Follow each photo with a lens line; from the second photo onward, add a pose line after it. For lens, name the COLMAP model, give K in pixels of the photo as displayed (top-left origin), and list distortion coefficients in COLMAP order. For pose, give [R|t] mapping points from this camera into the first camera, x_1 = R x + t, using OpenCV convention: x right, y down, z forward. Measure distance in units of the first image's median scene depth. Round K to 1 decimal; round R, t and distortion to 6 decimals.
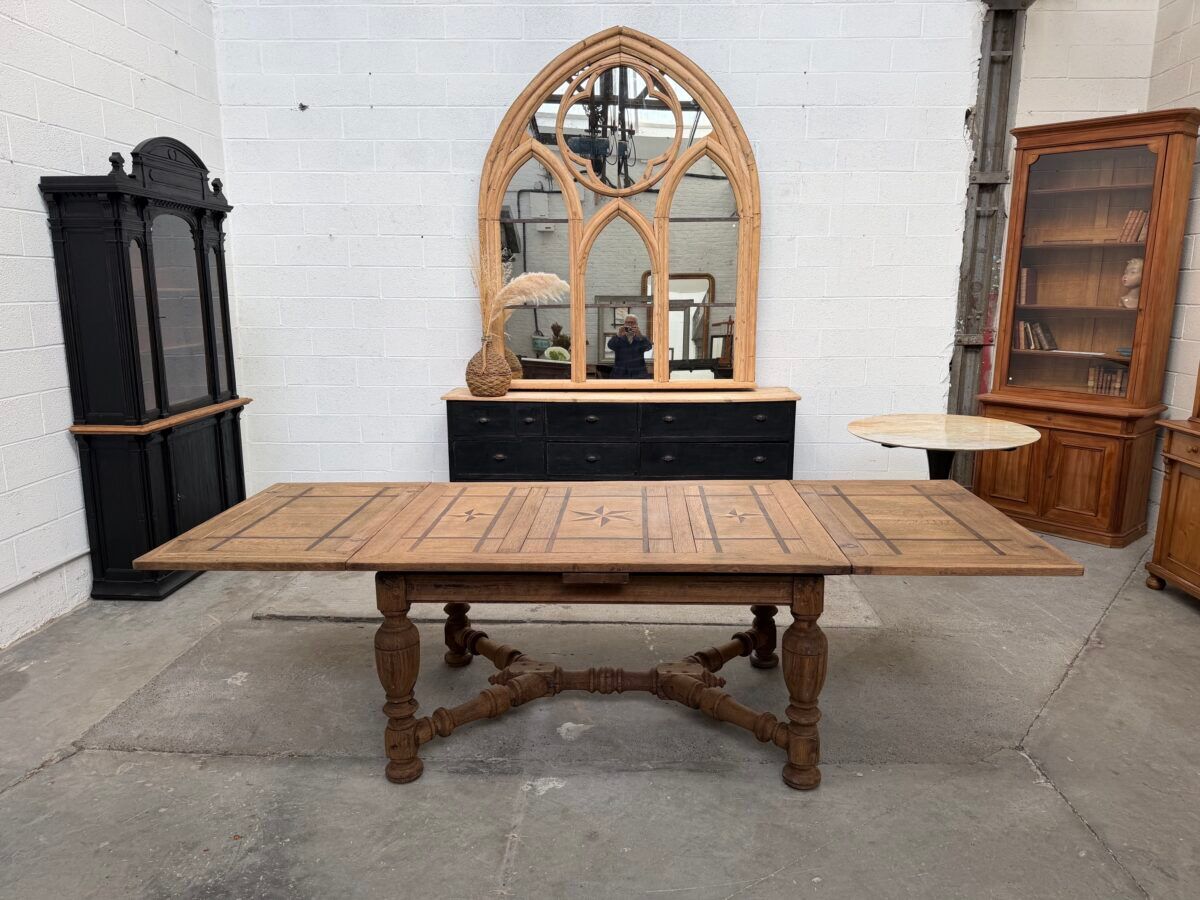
lens RADIAL K [[839.3, 0, 599.0], [0, 839.3, 456.3], [0, 0, 1]] dist [0.059753, -0.088568]
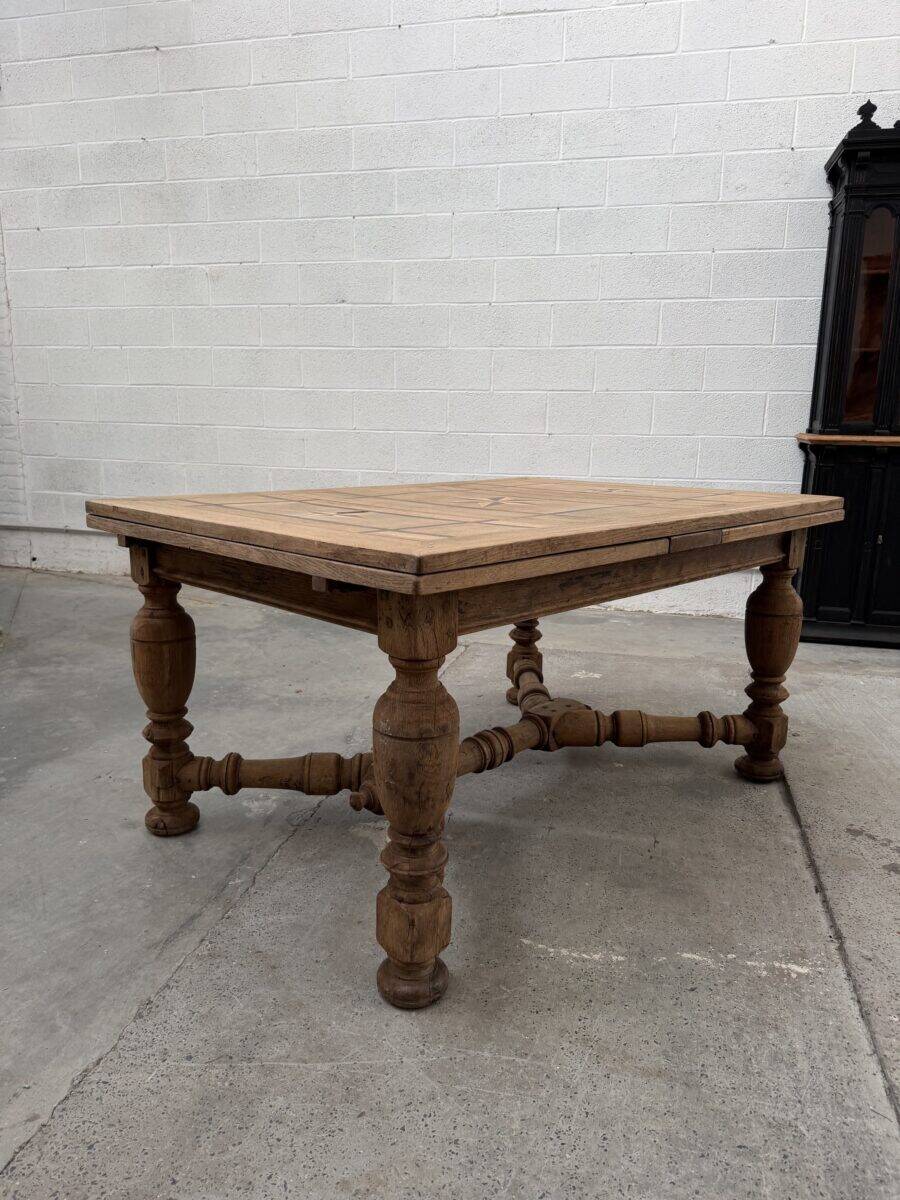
lens RADIAL K [[850.8, 0, 448.3], [0, 850.8, 601.9], [0, 0, 1]] dist [0.001891, -0.006383]
pose [[-0.189535, 0.209623, -0.959236, 0.372707], [-0.209970, 0.945692, 0.248151, -0.010419], [0.959160, 0.248445, -0.135228, 0.750604]]
